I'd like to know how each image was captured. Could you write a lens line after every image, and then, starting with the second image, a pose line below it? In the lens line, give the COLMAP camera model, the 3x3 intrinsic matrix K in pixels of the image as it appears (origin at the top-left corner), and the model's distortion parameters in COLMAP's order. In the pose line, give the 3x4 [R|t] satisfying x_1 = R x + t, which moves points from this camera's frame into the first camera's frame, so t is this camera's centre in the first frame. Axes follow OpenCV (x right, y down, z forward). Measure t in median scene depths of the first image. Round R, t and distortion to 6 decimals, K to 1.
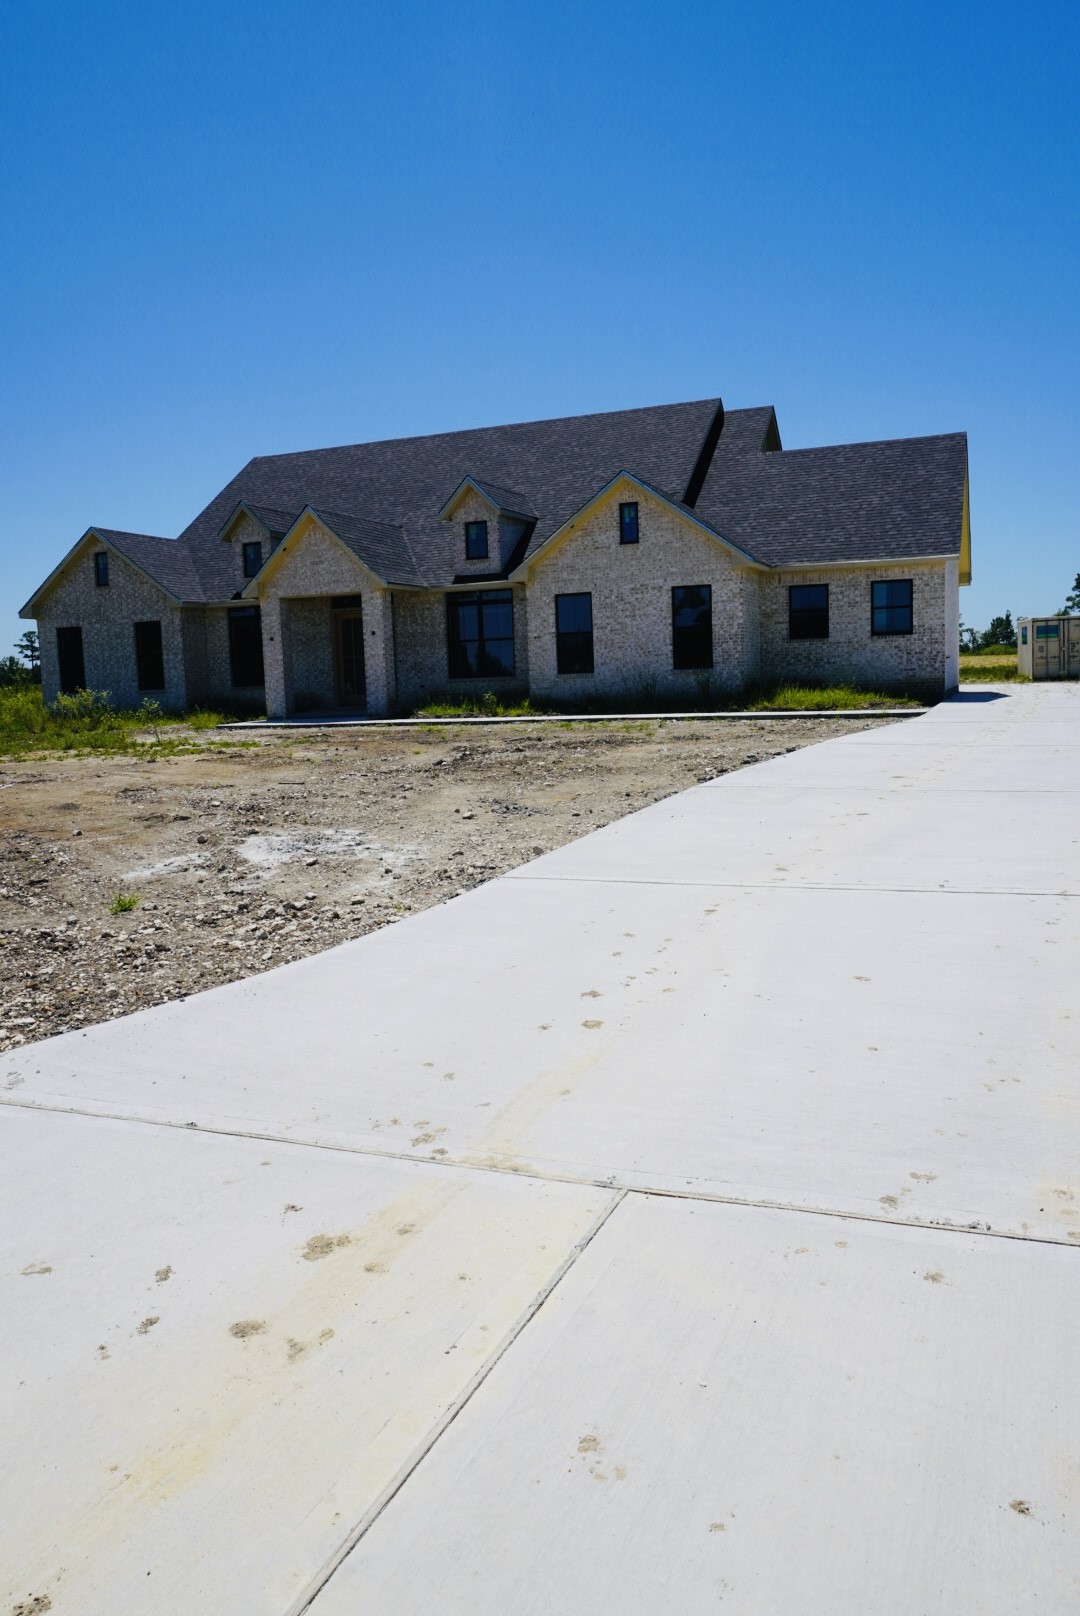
lens RADIAL K [[1228.9, 0, 539.4], [0, 1228.9, 807.0], [0, 0, 1]] dist [-0.001328, -0.006000]
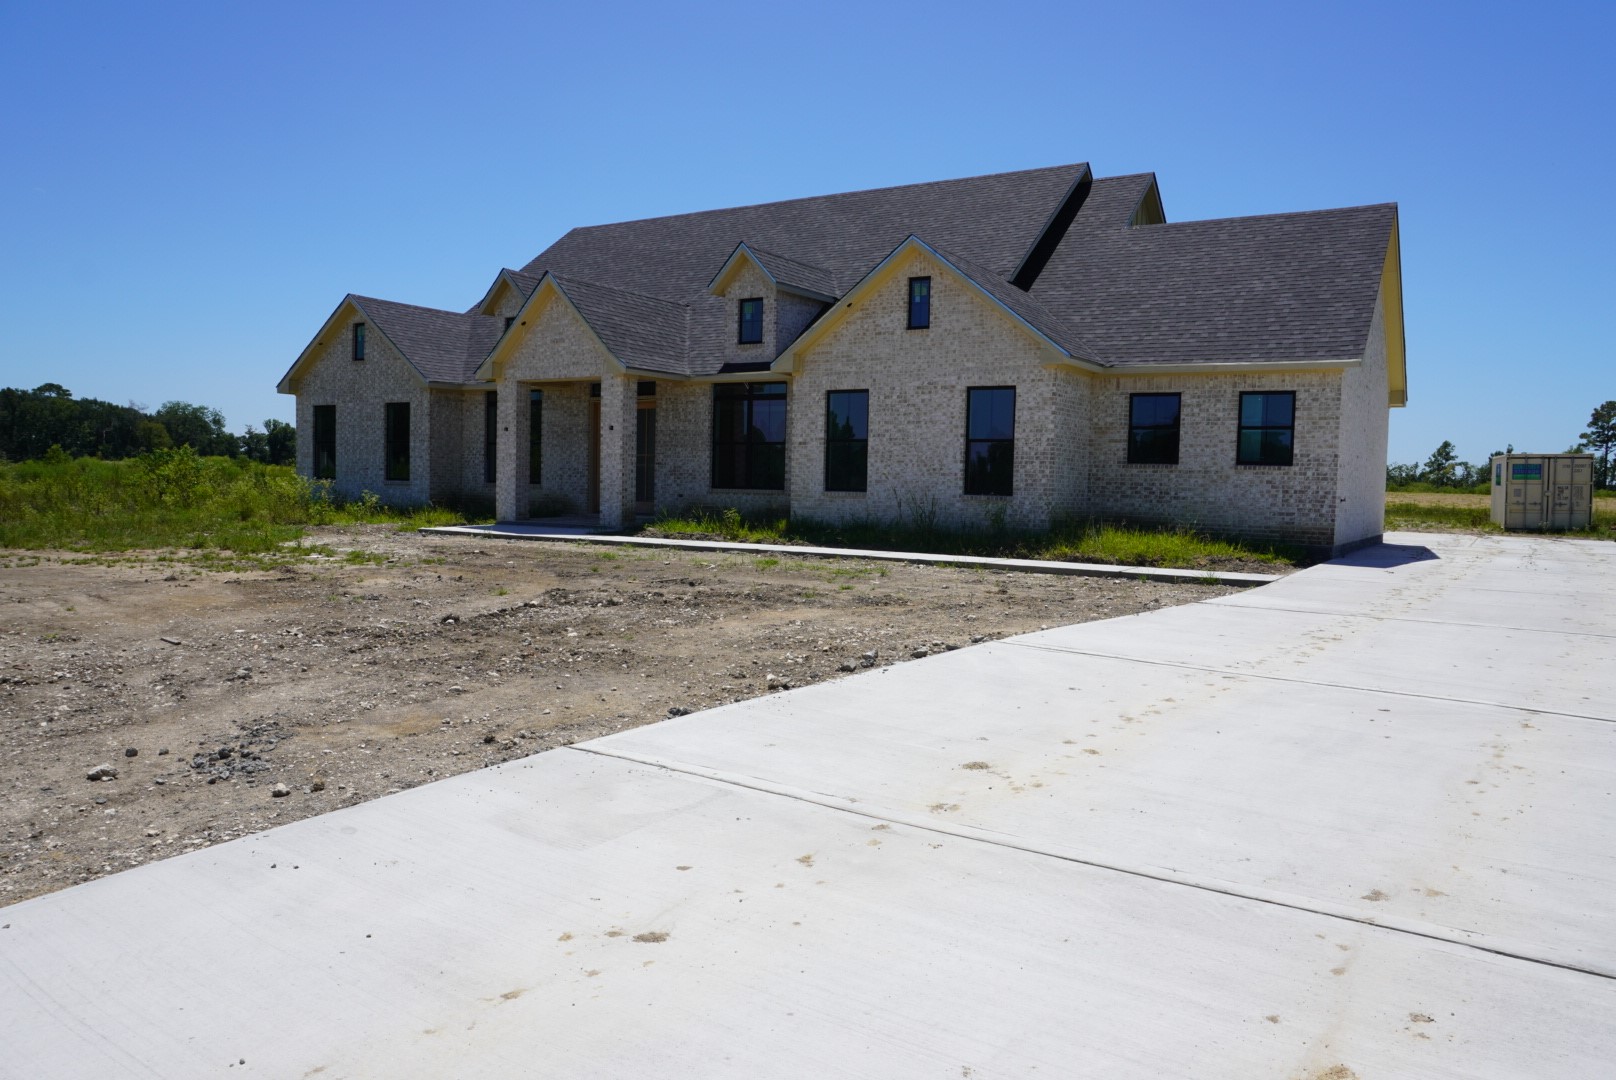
lens RADIAL K [[1228.9, 0, 808.1], [0, 1228.9, 540.8], [0, 0, 1]] dist [-0.001328, -0.006000]
pose [[0.985305, 0.064877, -0.158003, 0.123154], [-0.073780, 0.995962, -0.051143, -0.033654], [0.154047, 0.062049, 0.986113, 0.213018]]
